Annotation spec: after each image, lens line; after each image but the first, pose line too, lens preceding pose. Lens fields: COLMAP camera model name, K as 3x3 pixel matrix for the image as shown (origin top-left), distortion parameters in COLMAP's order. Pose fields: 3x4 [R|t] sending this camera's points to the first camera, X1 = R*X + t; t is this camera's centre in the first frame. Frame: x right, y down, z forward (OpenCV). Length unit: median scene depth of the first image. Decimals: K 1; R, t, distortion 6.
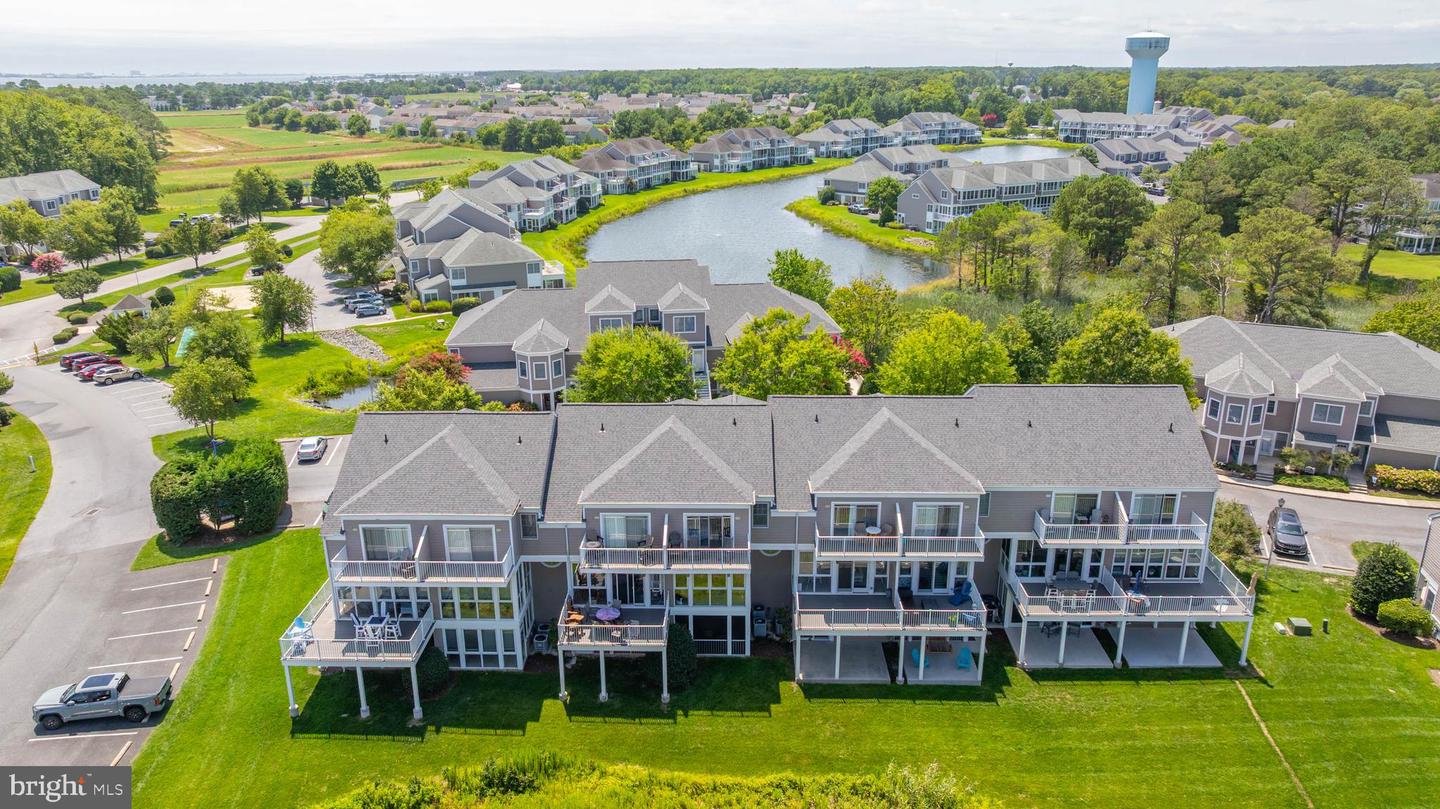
lens RADIAL K [[1011.8, 0, 710.0], [0, 1011.8, 399.9], [0, 0, 1]] dist [-0.037964, 0.024547]
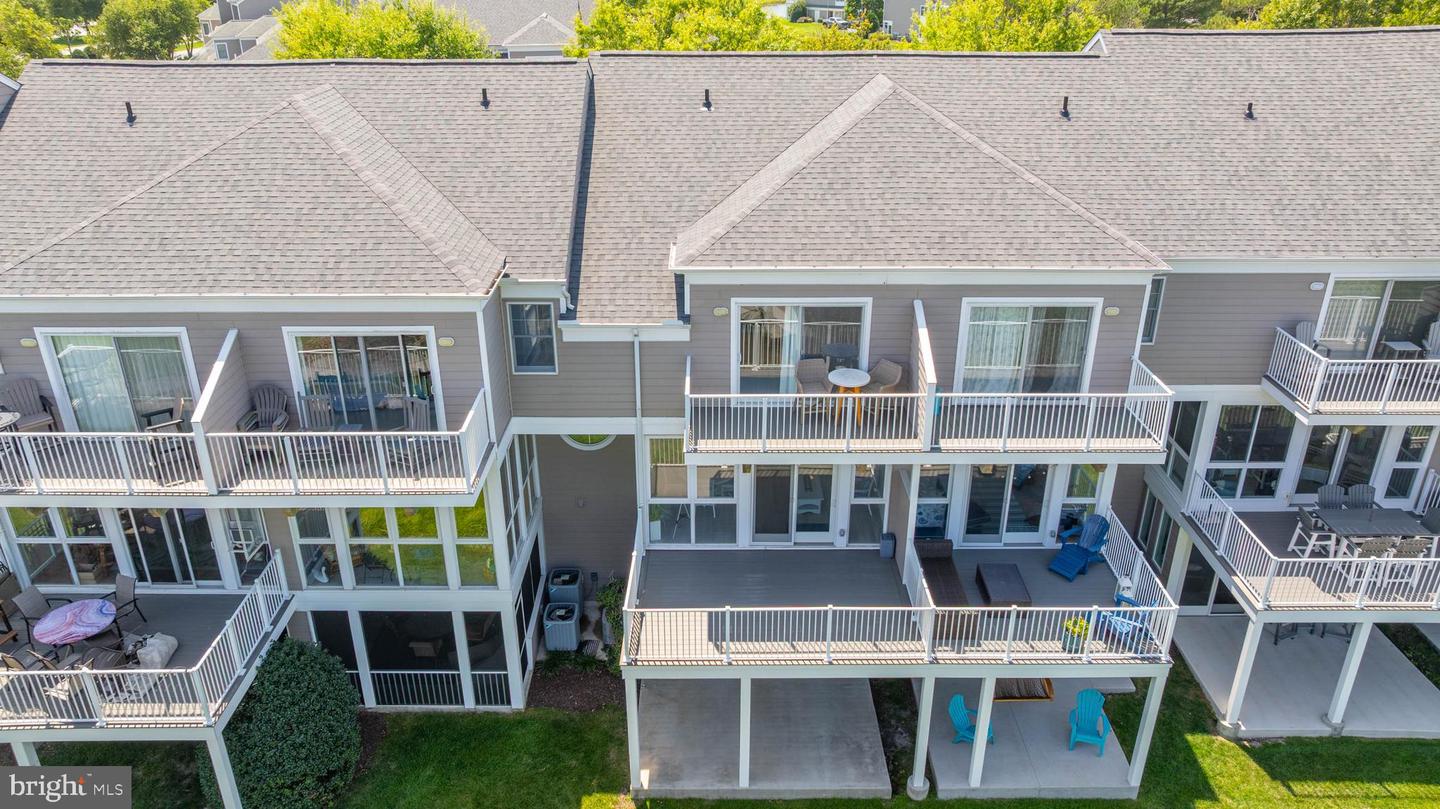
lens RADIAL K [[1011.8, 0, 717.1], [0, 1011.8, 405.2], [0, 0, 1]] dist [-0.037964, 0.024547]
pose [[0.999549, -0.006566, 0.029315, 0.104786], [0.003034, 0.992896, 0.118943, 0.096096], [-0.029888, -0.118800, 0.992468, 0.646922]]
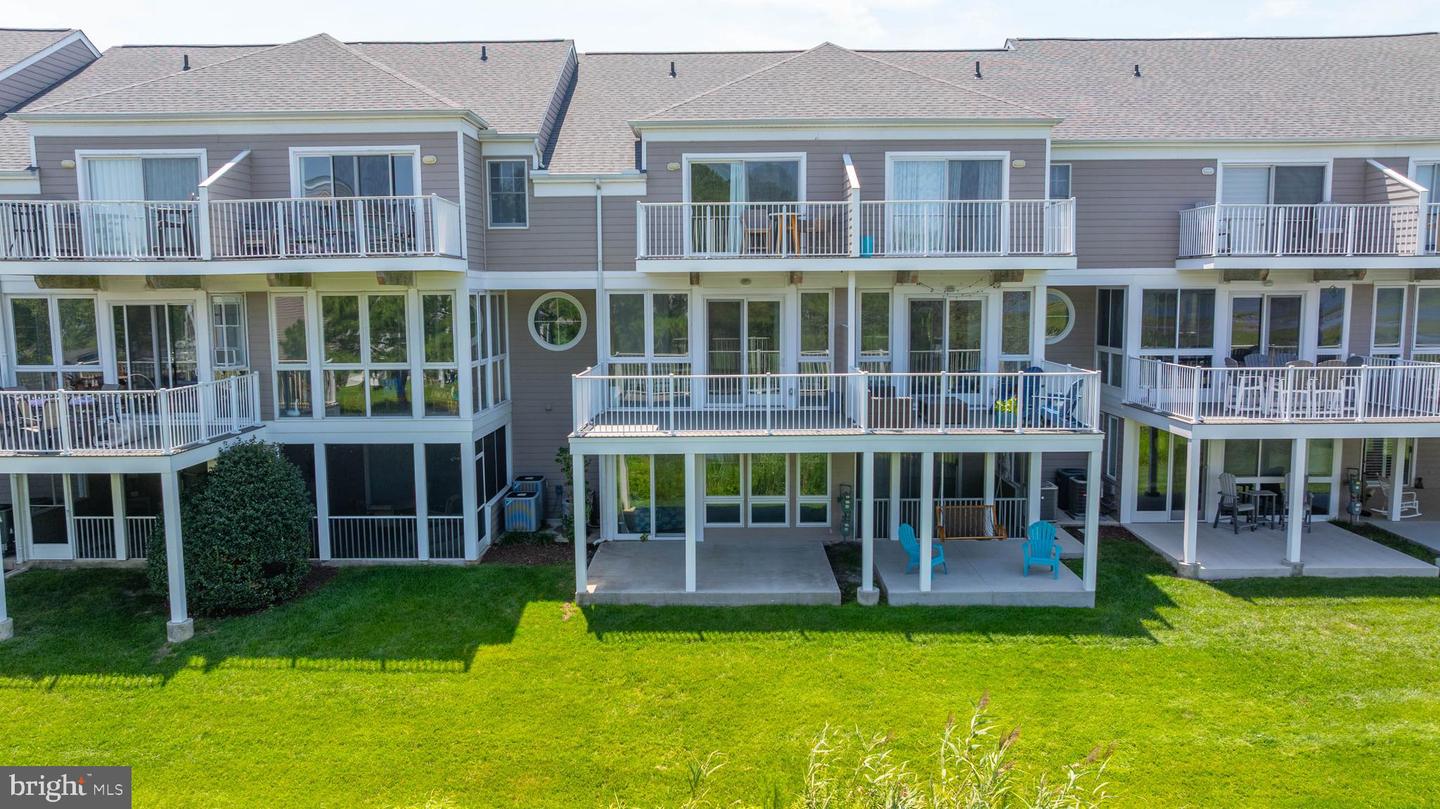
lens RADIAL K [[1011.8, 0, 716.7], [0, 1011.8, 403.1], [0, 0, 1]] dist [-0.037964, 0.024547]
pose [[0.999863, -0.000793, 0.016506, 0.127045], [0.004012, 0.980611, -0.195922, 0.276157], [-0.016031, 0.195962, 0.980480, 0.625941]]
